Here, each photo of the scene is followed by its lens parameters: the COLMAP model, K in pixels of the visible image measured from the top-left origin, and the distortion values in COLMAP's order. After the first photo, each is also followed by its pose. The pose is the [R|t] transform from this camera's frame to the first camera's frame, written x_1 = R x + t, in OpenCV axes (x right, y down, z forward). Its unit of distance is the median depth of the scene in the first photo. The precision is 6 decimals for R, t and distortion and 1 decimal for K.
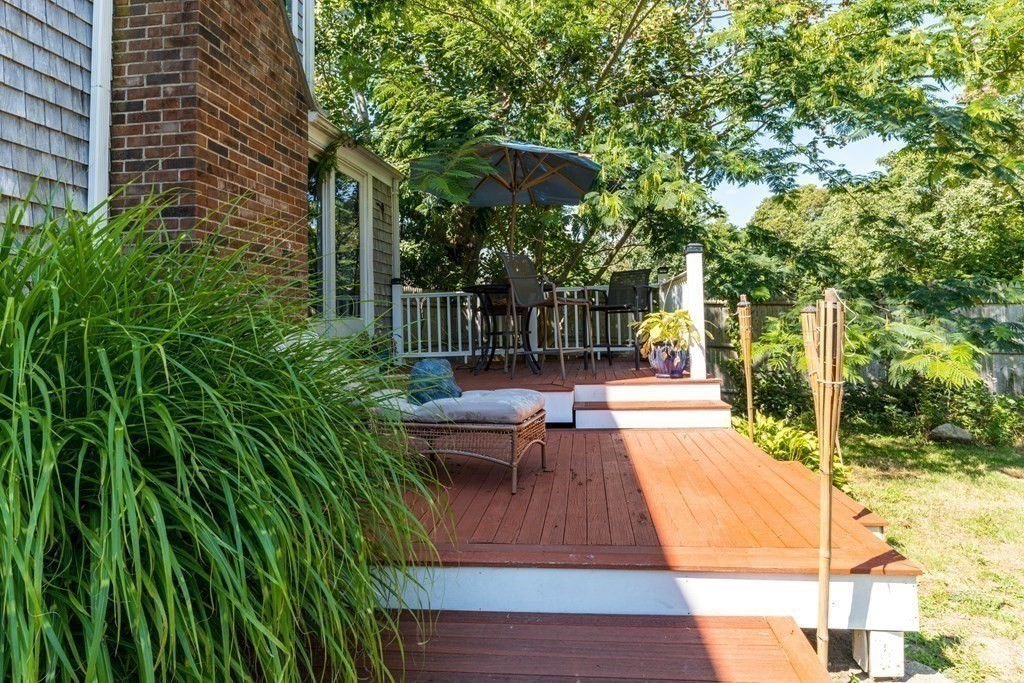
lens RADIAL K [[594.2, 0, 508.4], [0, 594.2, 279.4], [0, 0, 1]] dist [-0.003974, 0.000895]
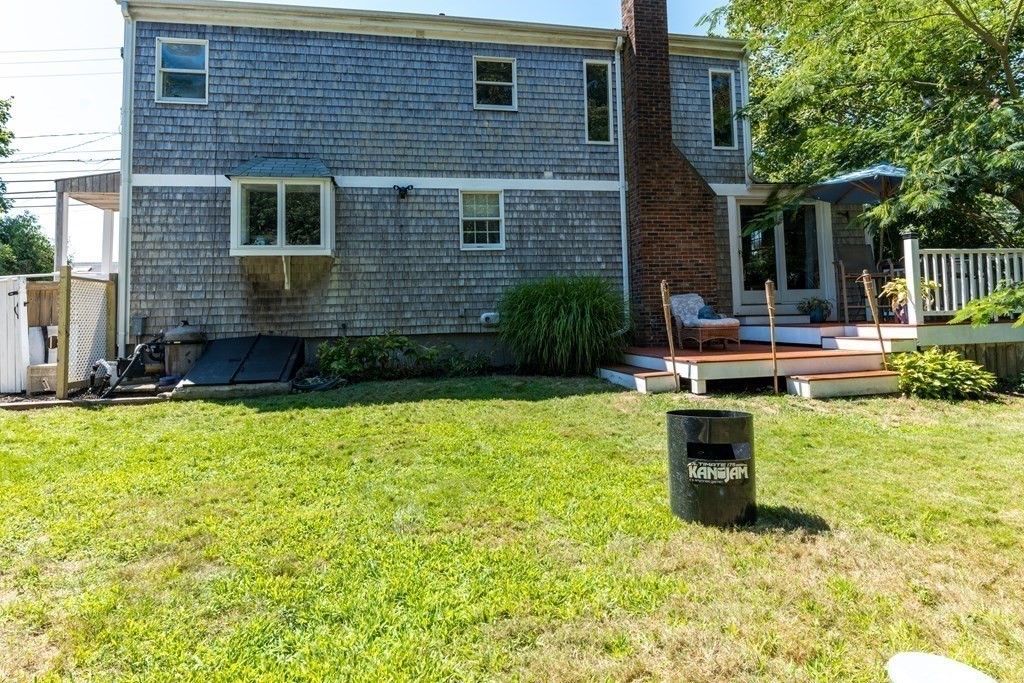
lens RADIAL K [[594.2, 0, 509.9], [0, 594.2, 288.4], [0, 0, 1]] dist [-0.003974, 0.000895]
pose [[0.301850, -0.028854, -0.952919, 2.039620], [0.085249, 0.996355, -0.003166, -0.004750], [0.949536, -0.080280, 0.303209, -0.567993]]
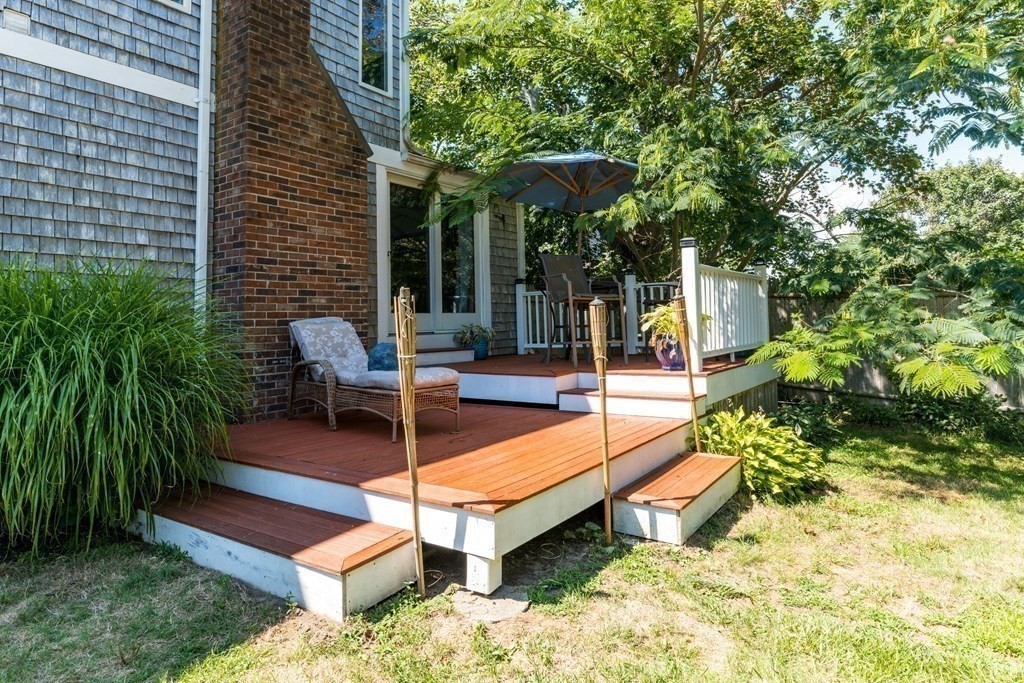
lens RADIAL K [[594.2, 0, 512.0], [0, 594.2, 278.5], [0, 0, 1]] dist [-0.003974, 0.000895]
pose [[0.883530, -0.028349, -0.467516, 0.750682], [0.030939, 0.999519, -0.002138, 0.000769], [0.467352, -0.012575, 0.883982, -0.050488]]
